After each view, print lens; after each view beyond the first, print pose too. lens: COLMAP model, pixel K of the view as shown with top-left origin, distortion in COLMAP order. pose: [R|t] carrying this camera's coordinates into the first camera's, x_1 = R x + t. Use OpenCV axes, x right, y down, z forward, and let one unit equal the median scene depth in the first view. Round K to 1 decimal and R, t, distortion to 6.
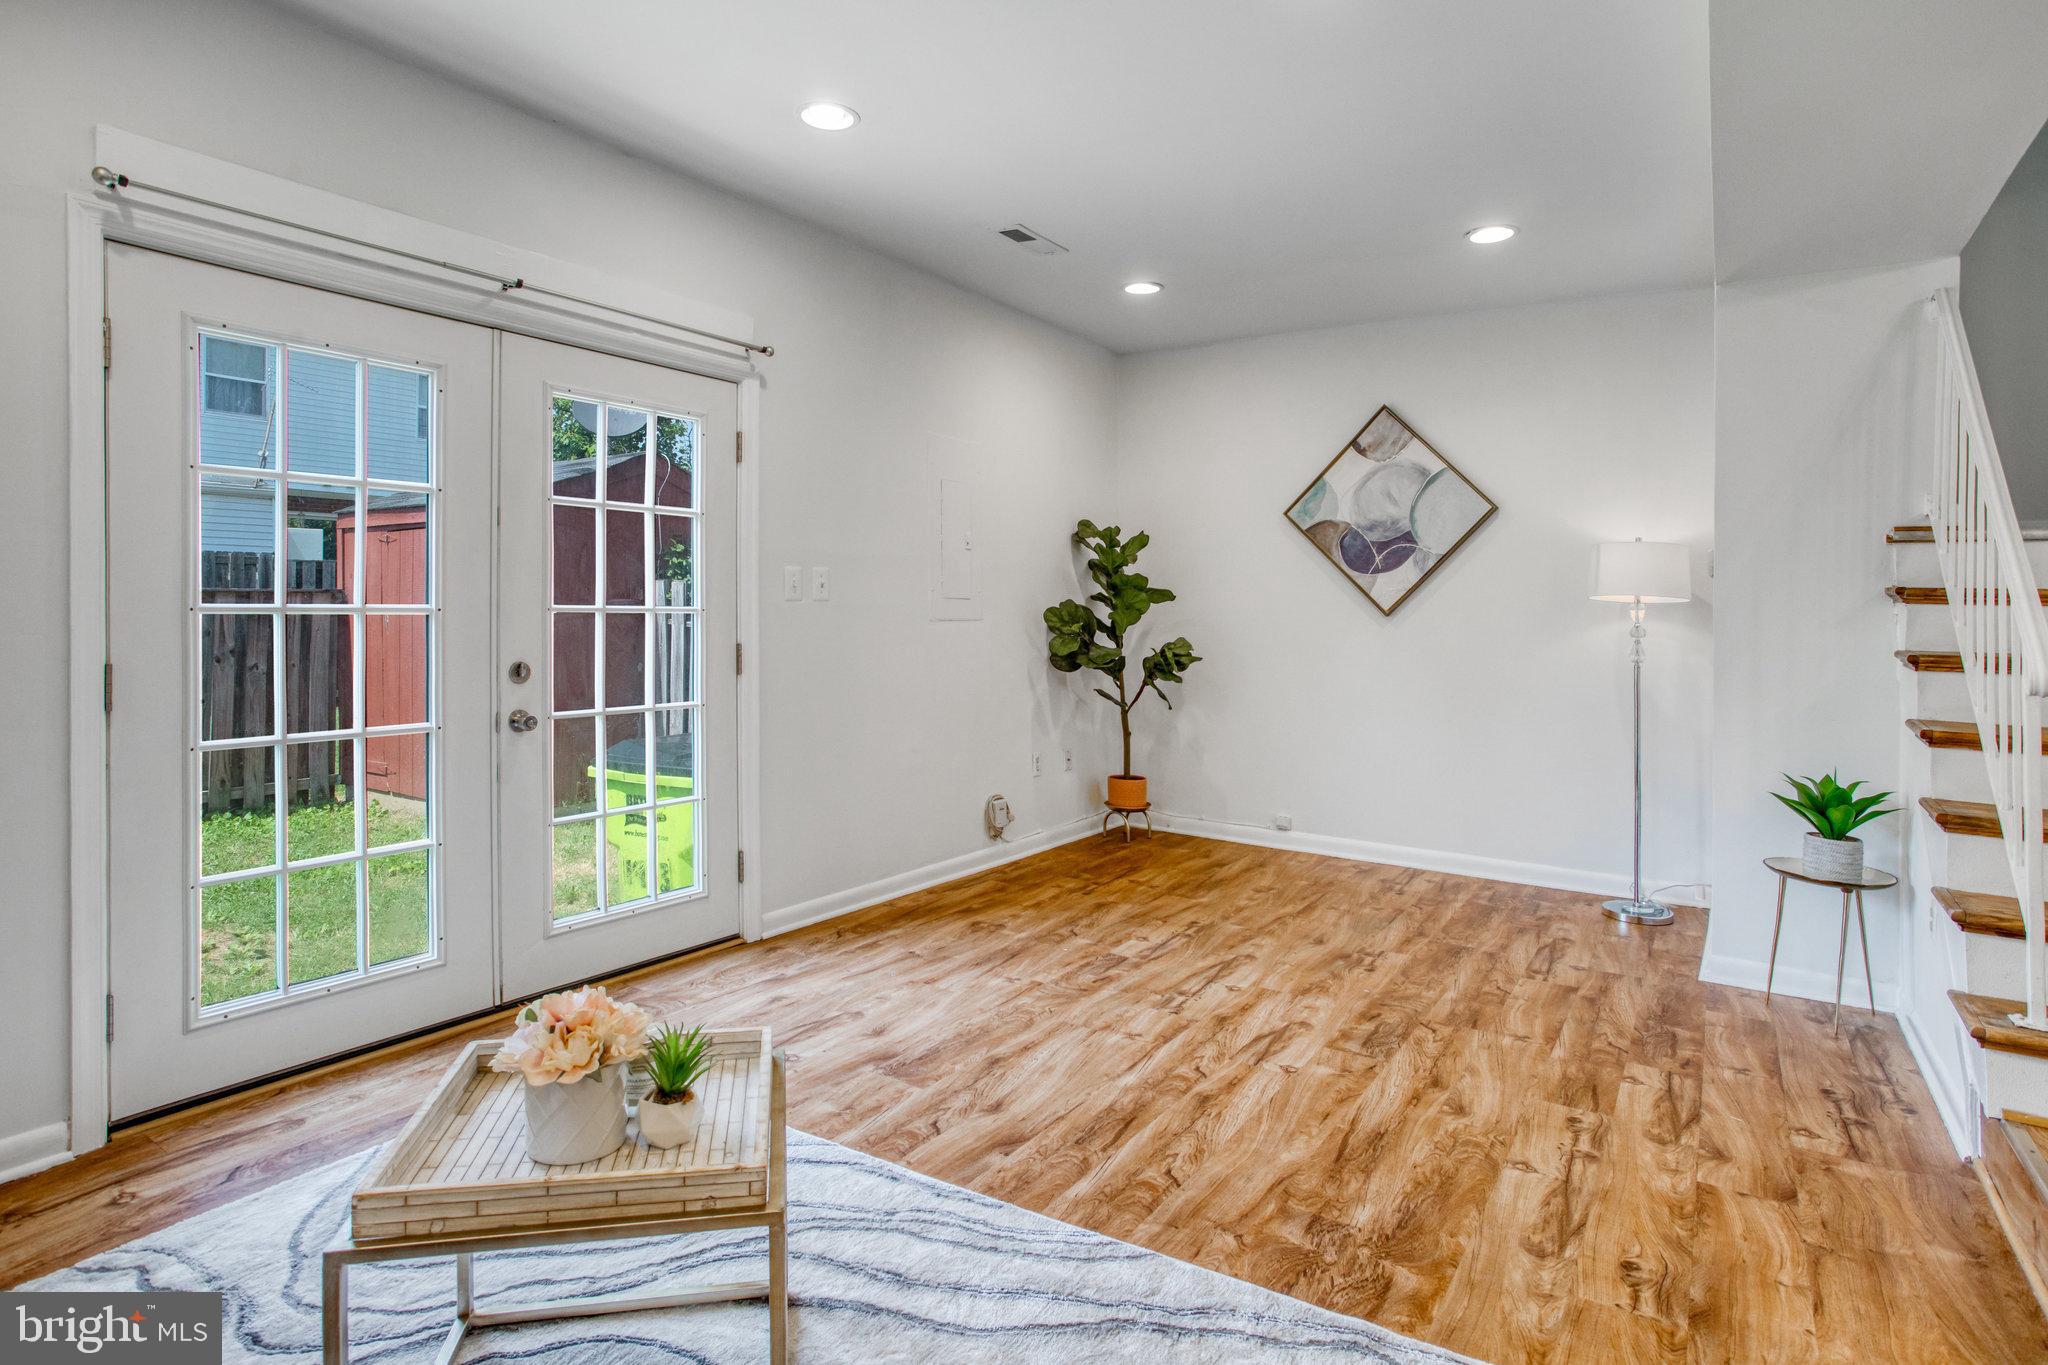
lens RADIAL K [[1104.5, 0, 1014.5], [0, 1104.5, 681.0], [0, 0, 1]] dist [-0.003223, -0.001166]
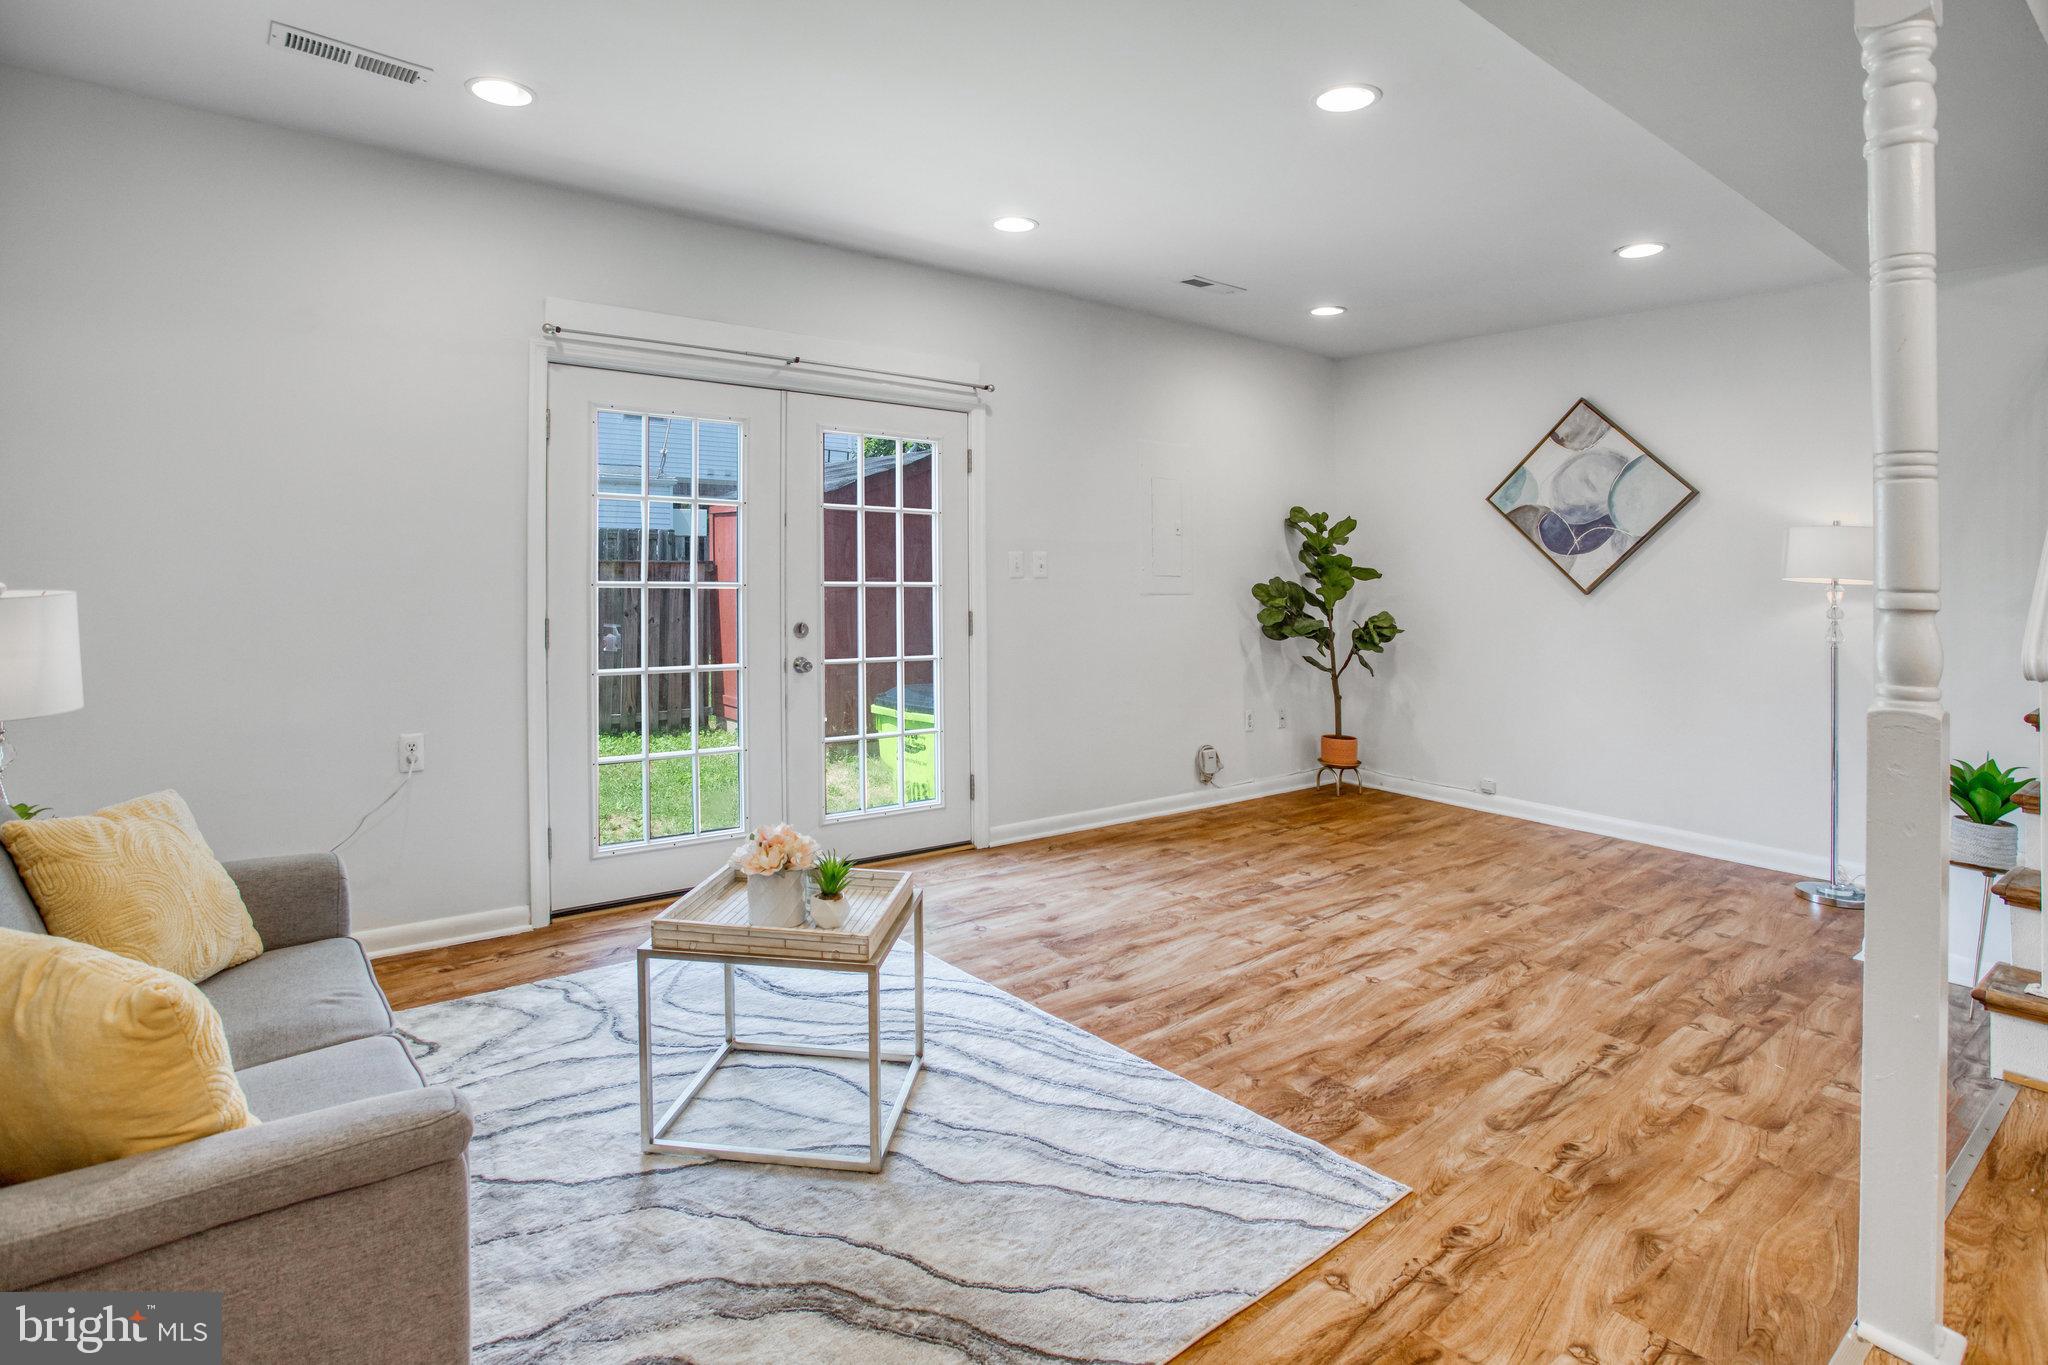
lens RADIAL K [[1063.4, 0, 1027.2], [0, 1063.4, 557.9], [0, 0, 1]] dist [-0.000057, 0.001873]
pose [[0.954151, -0.001863, -0.299319, 0.182631], [-0.021712, 0.996916, -0.075419, -0.007091], [0.298536, 0.078460, 0.951168, -0.186863]]
